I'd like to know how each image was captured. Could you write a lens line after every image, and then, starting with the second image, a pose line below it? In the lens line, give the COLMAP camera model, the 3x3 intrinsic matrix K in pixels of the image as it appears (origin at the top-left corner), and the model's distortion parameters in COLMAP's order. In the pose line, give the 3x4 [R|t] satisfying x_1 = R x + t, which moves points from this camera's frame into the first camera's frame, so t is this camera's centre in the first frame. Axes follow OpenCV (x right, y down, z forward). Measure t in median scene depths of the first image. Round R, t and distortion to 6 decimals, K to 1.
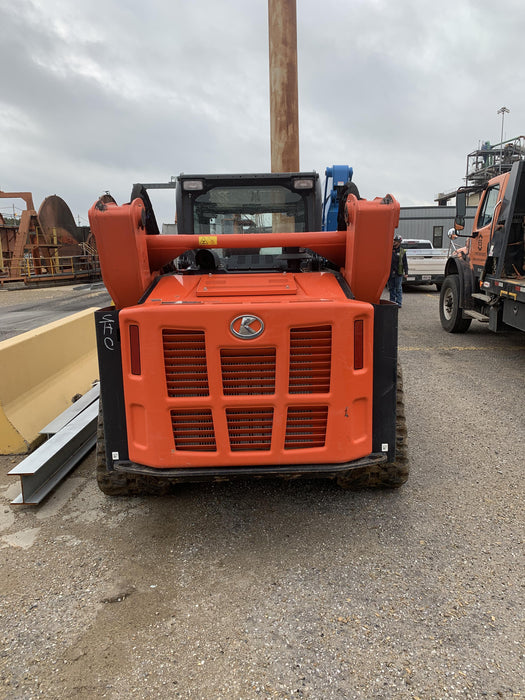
lens RADIAL K [[544.5, 0, 262.9], [0, 544.5, 346.1], [0, 0, 1]] dist [0.019667, -0.034947]
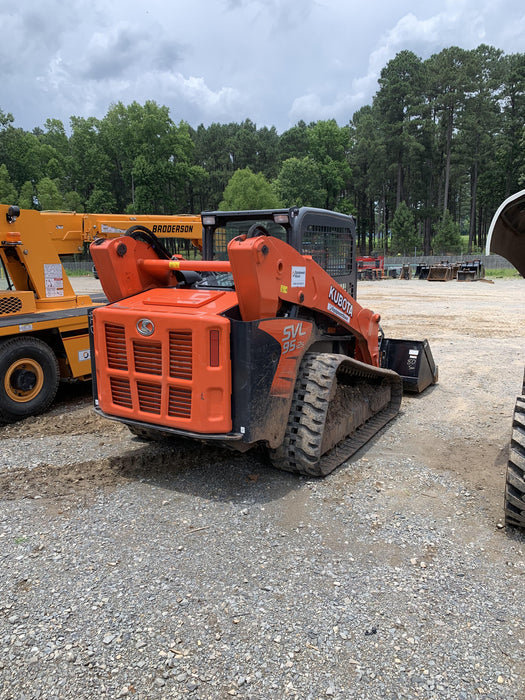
lens RADIAL K [[544.5, 0, 265.7], [0, 544.5, 356.6], [0, 0, 1]] dist [0.019667, -0.034947]
pose [[0.873770, 0.126565, -0.469583, 0.928616], [-0.121093, 0.991753, 0.041982, -0.055376], [0.471023, 0.020180, 0.881890, -0.143901]]
